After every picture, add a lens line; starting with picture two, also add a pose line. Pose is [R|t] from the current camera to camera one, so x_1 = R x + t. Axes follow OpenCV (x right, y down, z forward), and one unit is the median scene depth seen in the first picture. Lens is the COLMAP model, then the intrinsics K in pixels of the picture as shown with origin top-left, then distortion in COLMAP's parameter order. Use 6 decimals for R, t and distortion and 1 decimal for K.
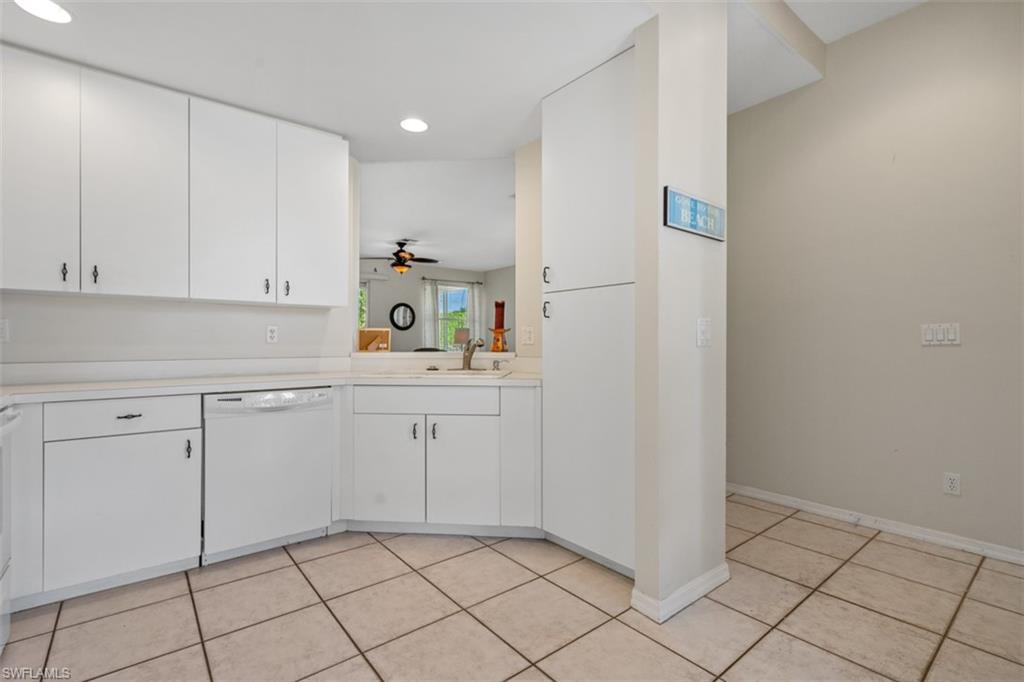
lens RADIAL K [[467.5, 0, 514.2], [0, 467.5, 345.9], [0, 0, 1]] dist [-0.004591, 0.000076]
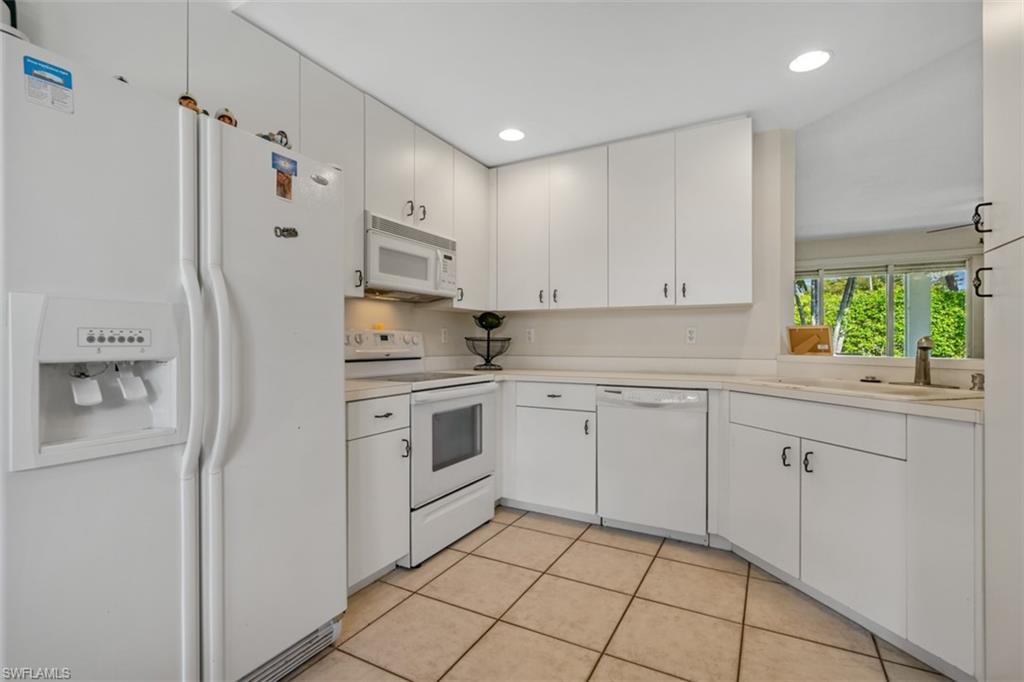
lens RADIAL K [[467.5, 0, 514.2], [0, 467.5, 345.9], [0, 0, 1]] dist [-0.004591, 0.000076]
pose [[0.377023, 0.005083, -0.926190, 0.335270], [-0.006883, 0.999973, 0.002686, -0.001295], [0.926178, 0.005363, 0.377048, 0.281577]]
